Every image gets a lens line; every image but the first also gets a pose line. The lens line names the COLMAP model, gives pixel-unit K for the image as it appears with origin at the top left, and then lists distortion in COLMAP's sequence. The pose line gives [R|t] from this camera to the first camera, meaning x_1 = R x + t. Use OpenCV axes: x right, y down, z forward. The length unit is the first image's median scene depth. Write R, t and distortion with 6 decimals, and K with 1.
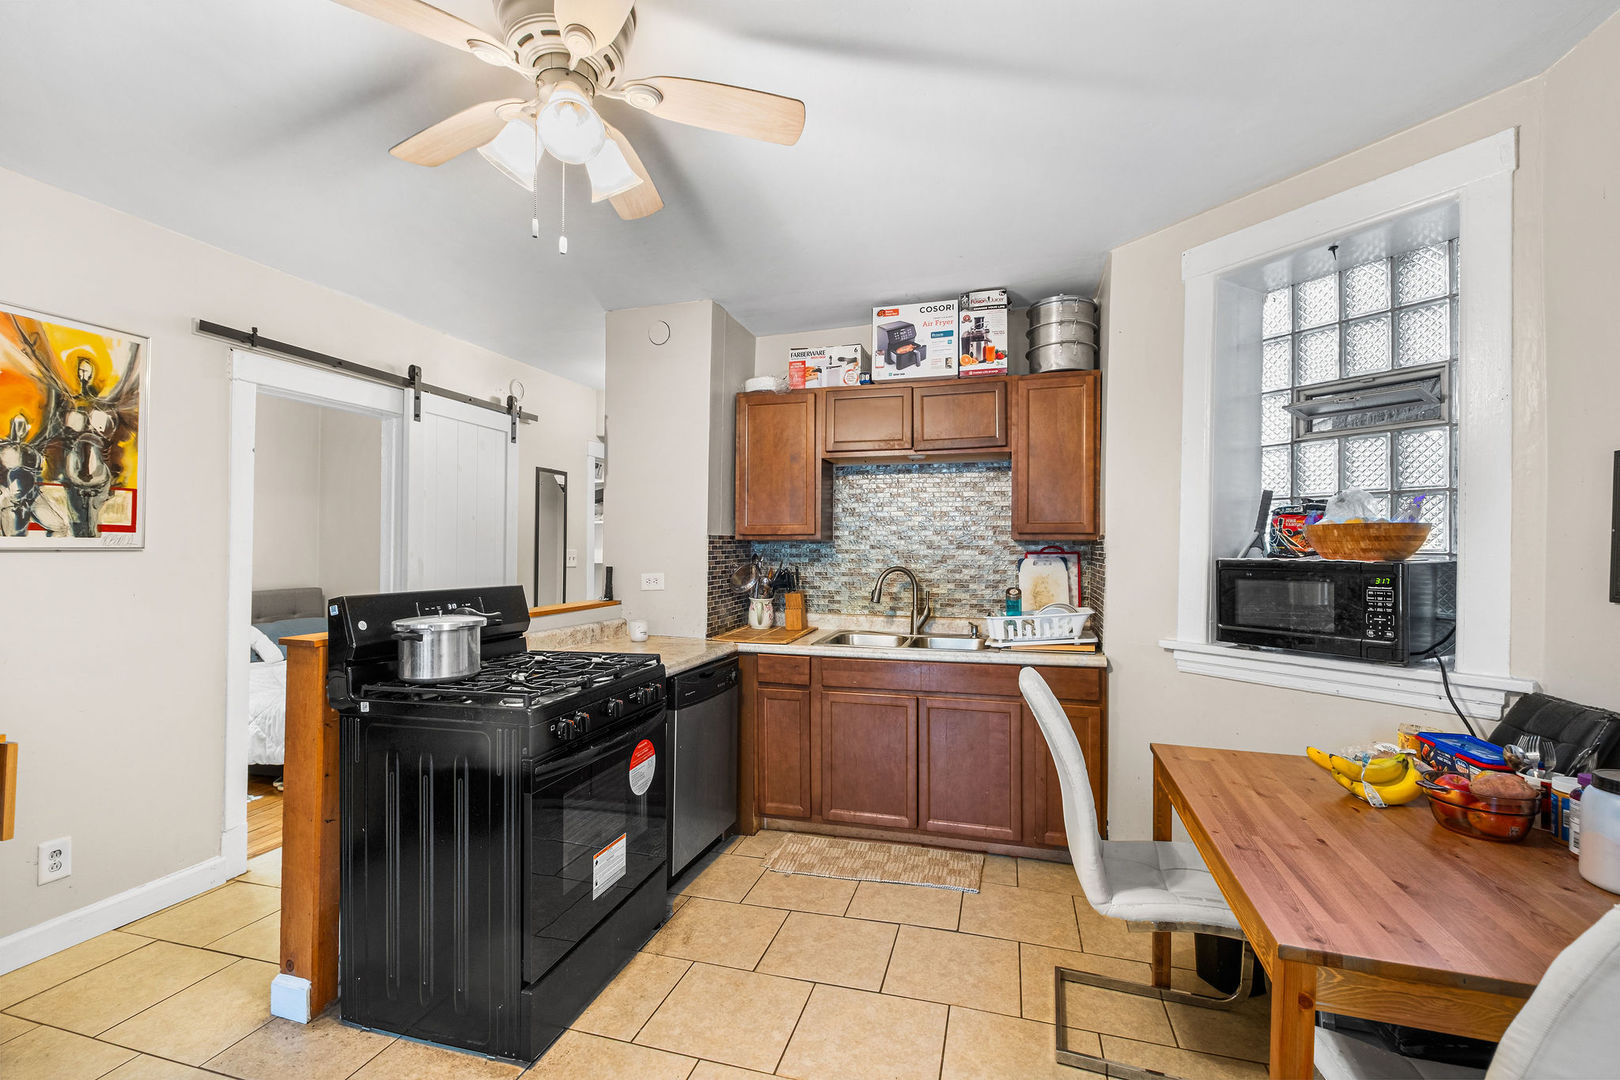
lens RADIAL K [[714.7, 0, 809.1], [0, 714.7, 547.2], [0, 0, 1]] dist [0.002322, -0.000125]
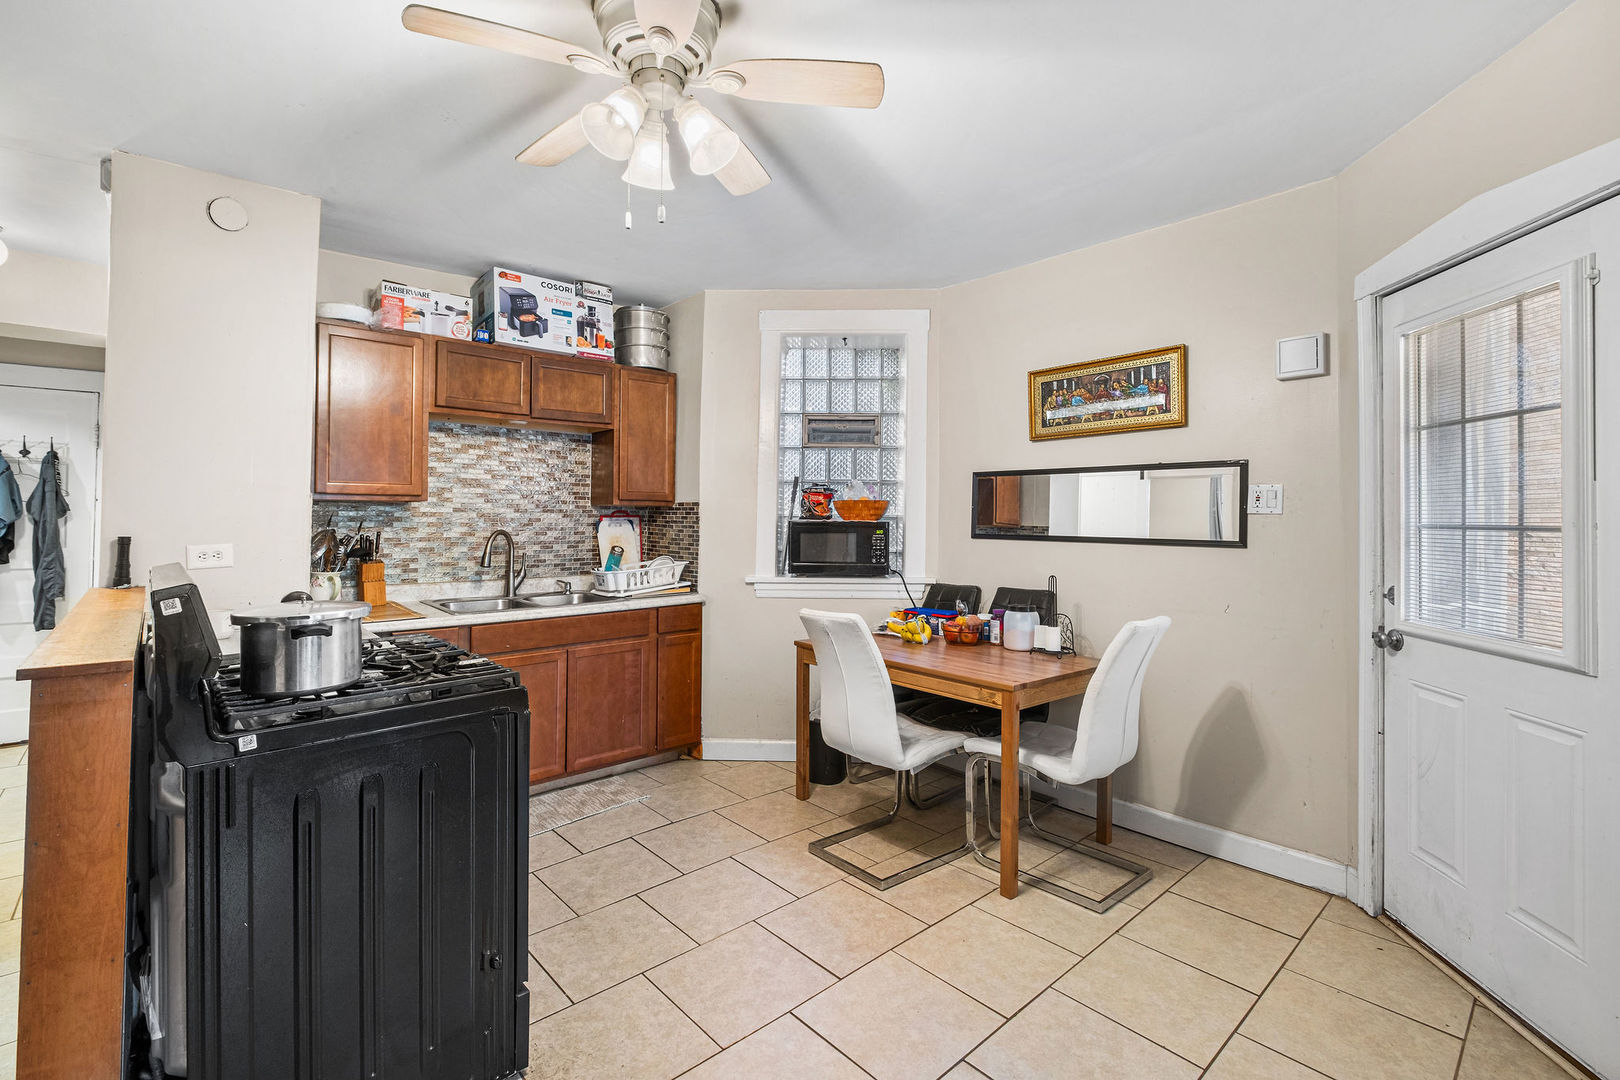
lens RADIAL K [[714.7, 0, 815.2], [0, 714.7, 514.9], [0, 0, 1]] dist [0.002322, -0.000125]
pose [[0.524621, 0.002425, 0.851332, -0.531522], [-0.007738, 0.999968, 0.001920, 0.000919], [-0.851301, -0.007595, 0.524623, 0.109076]]
